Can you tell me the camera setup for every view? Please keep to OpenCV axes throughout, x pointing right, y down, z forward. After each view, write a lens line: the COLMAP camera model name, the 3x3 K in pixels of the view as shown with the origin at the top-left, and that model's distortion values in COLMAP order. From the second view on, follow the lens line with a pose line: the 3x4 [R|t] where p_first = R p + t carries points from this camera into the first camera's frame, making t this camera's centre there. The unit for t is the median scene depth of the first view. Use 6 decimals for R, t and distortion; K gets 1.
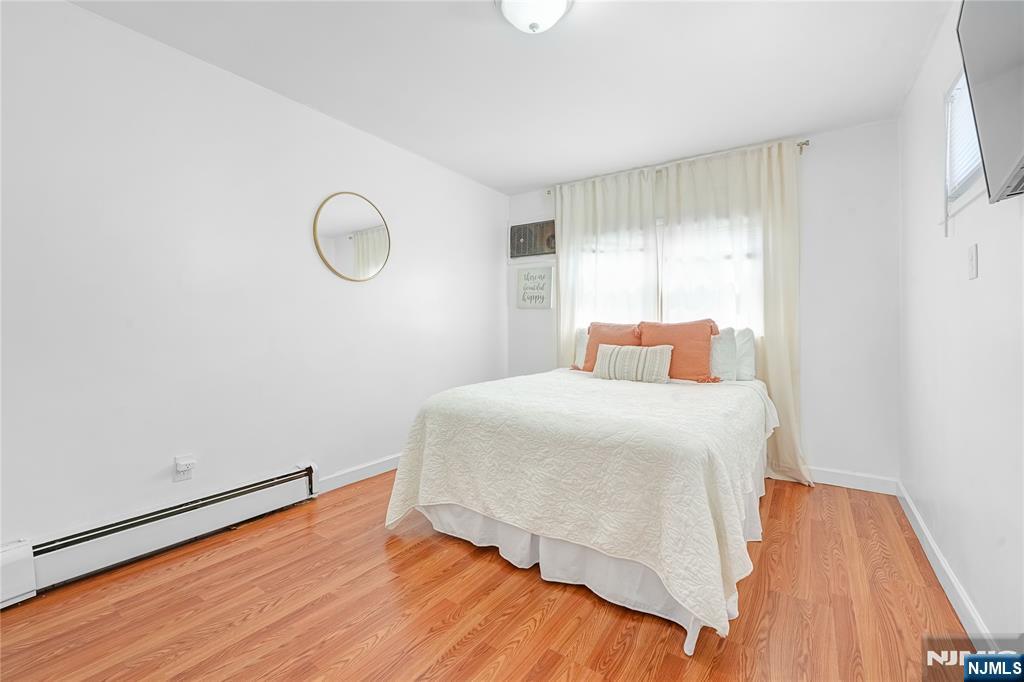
lens RADIAL K [[425.4, 0, 514.4], [0, 425.4, 338.9], [0, 0, 1]] dist [0.001452, 0.000570]
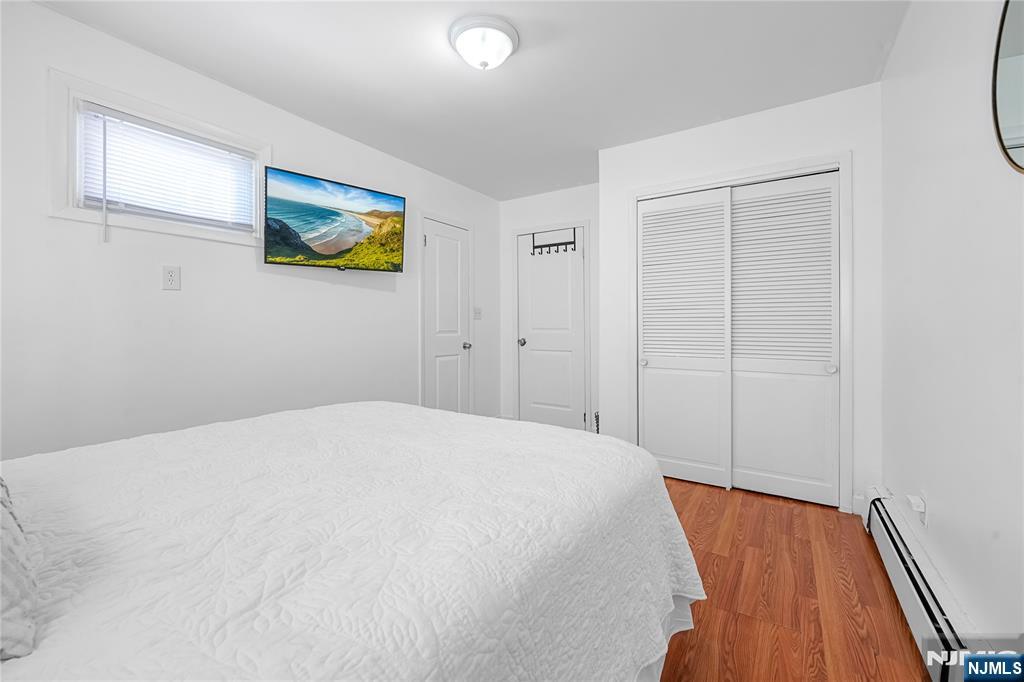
lens RADIAL K [[425.4, 0, 514.4], [0, 425.4, 338.9], [0, 0, 1]] dist [0.001452, 0.000570]
pose [[-0.999756, -0.002521, -0.021924, -0.010097], [-0.003791, 0.998304, 0.058096, -0.049438], [0.021741, 0.058165, -0.998070, 1.741245]]
